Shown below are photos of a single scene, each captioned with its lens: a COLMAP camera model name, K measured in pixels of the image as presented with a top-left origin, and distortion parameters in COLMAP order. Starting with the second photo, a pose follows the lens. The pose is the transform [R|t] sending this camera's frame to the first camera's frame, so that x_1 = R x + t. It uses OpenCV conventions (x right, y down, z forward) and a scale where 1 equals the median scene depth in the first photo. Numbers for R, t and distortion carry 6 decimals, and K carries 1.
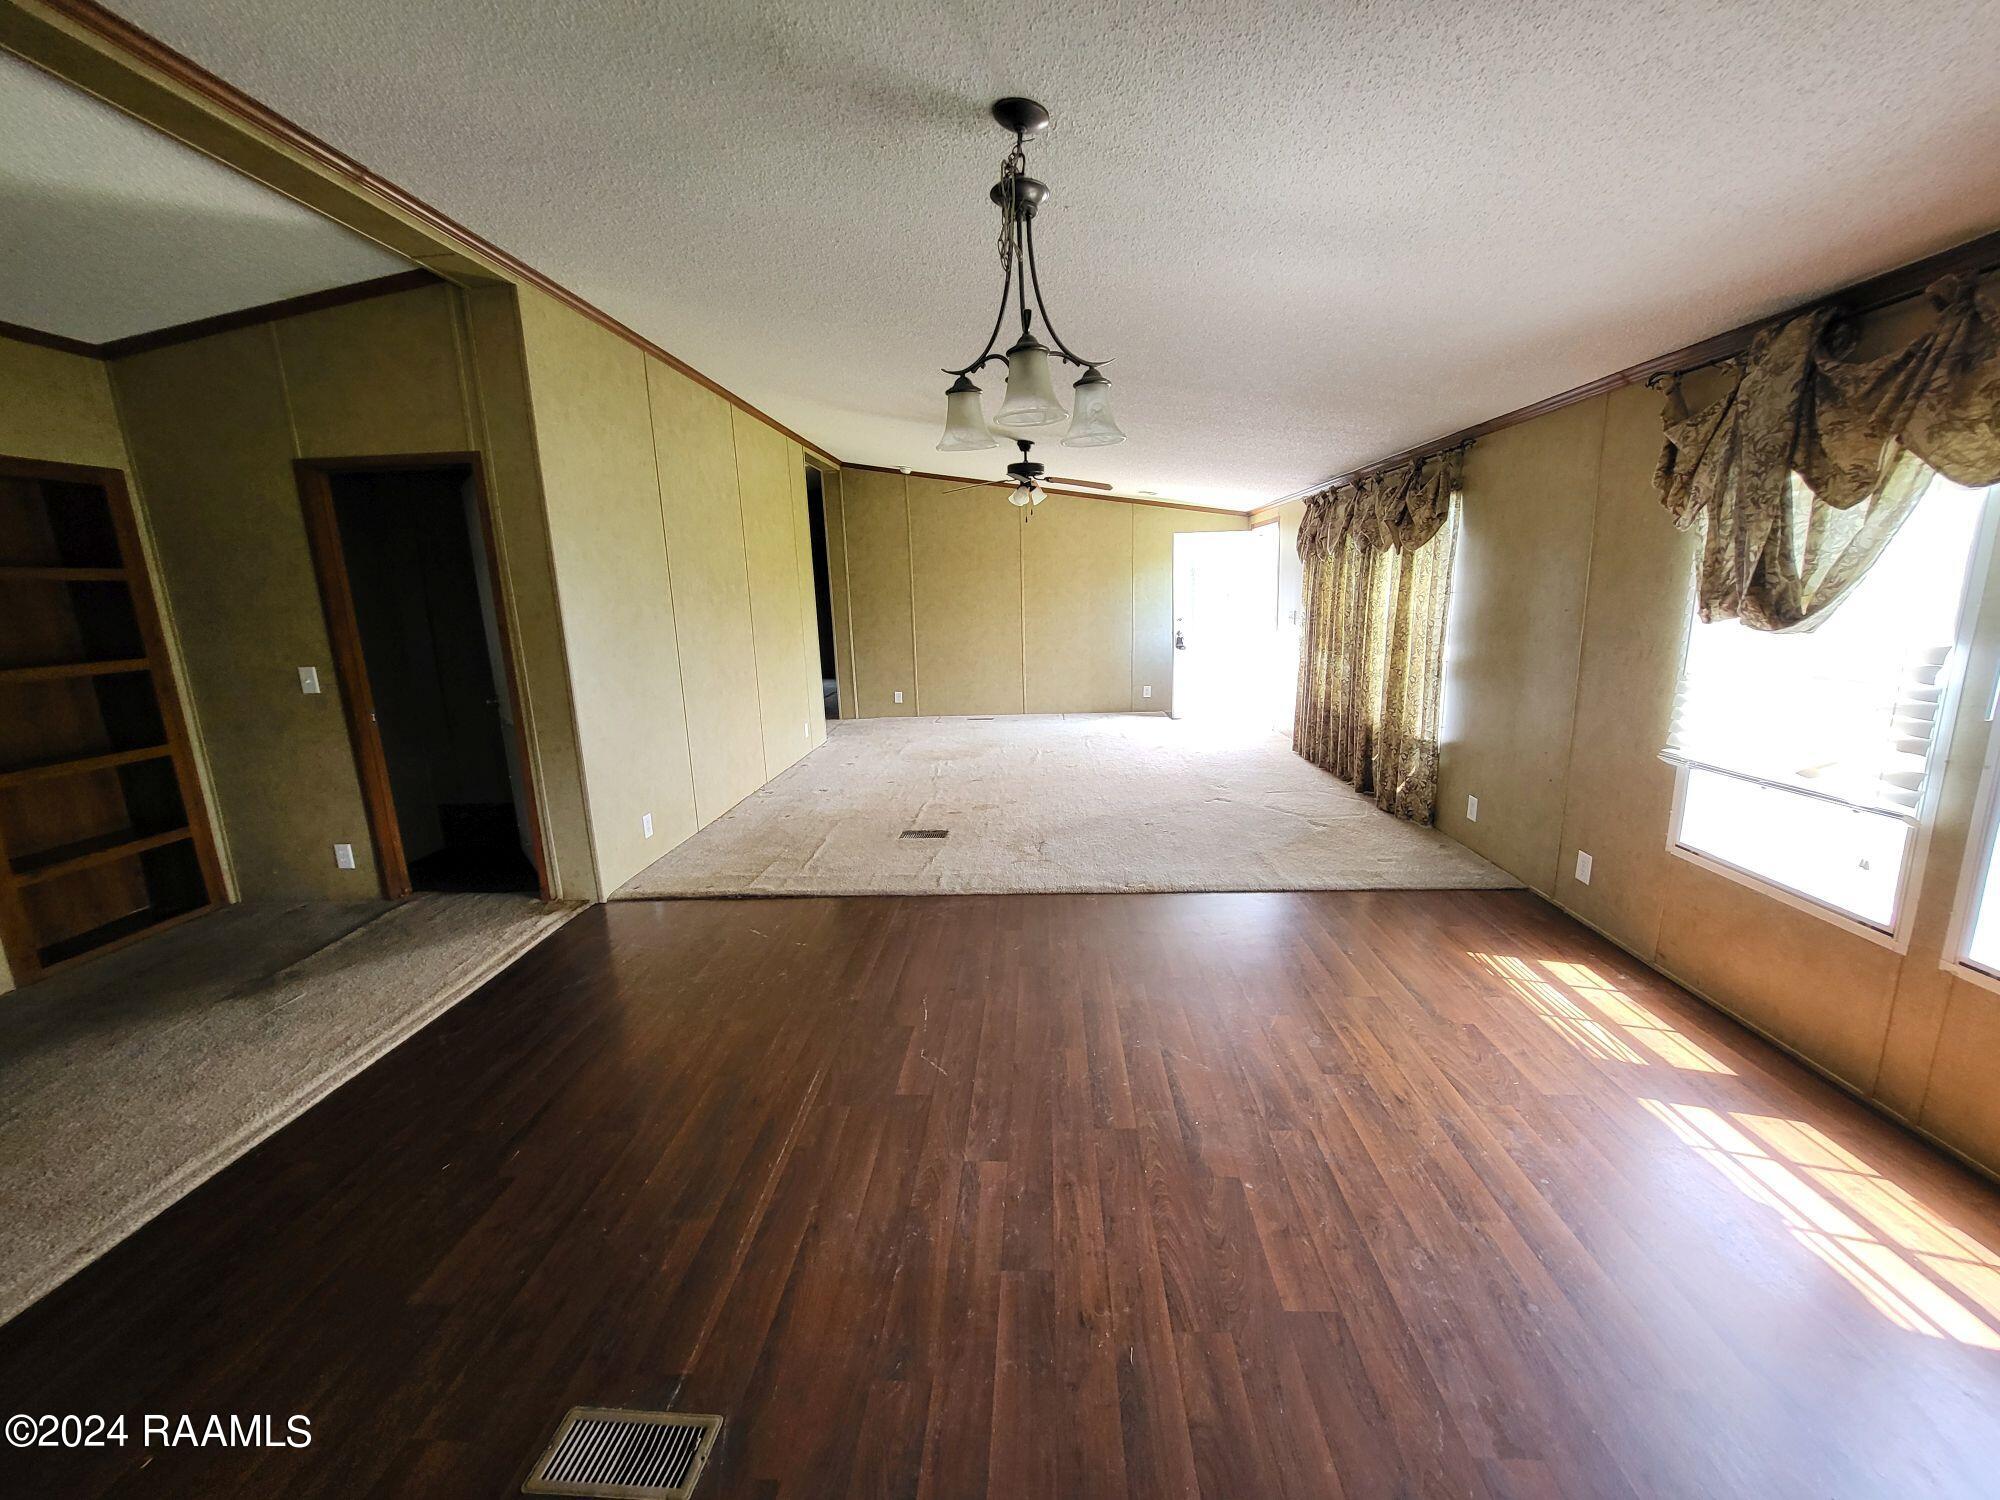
lens RADIAL K [[780.8, 0, 1000.7], [0, 780.8, 743.8], [0, 0, 1]] dist [-0.001388, -0.000182]
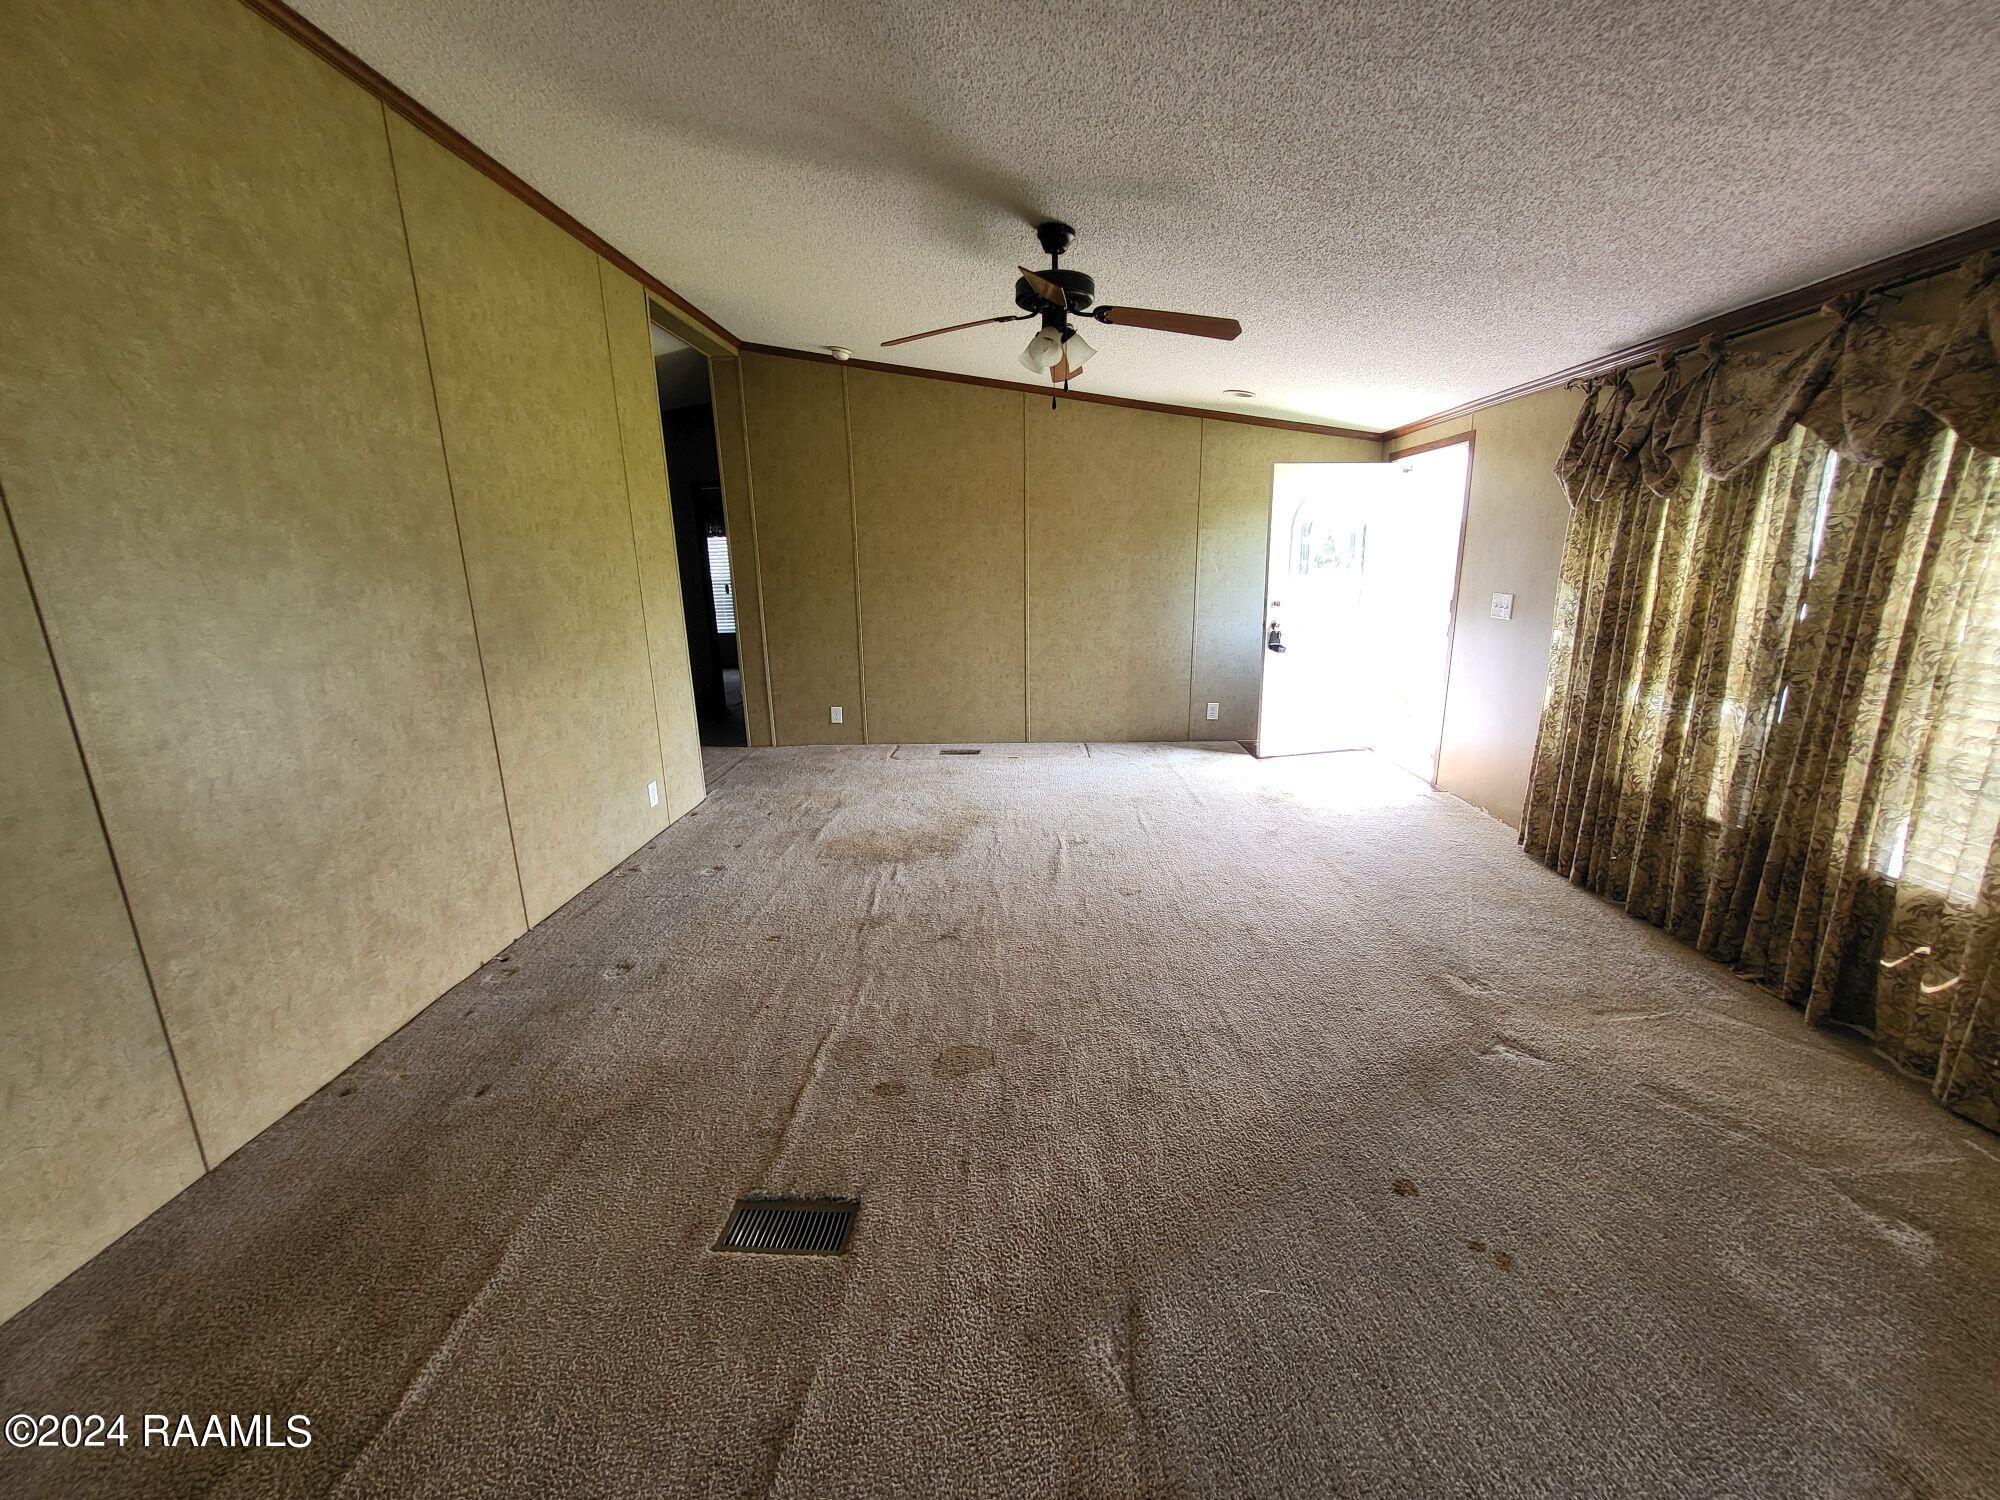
lens RADIAL K [[780.8, 0, 1000.4], [0, 780.8, 745.4], [0, 0, 1]] dist [-0.001388, -0.000182]
pose [[0.999763, 0.007831, 0.020319, -0.007442], [-0.008667, 0.999105, 0.041392, -0.082670], [-0.019977, -0.041559, 0.998936, 0.446104]]
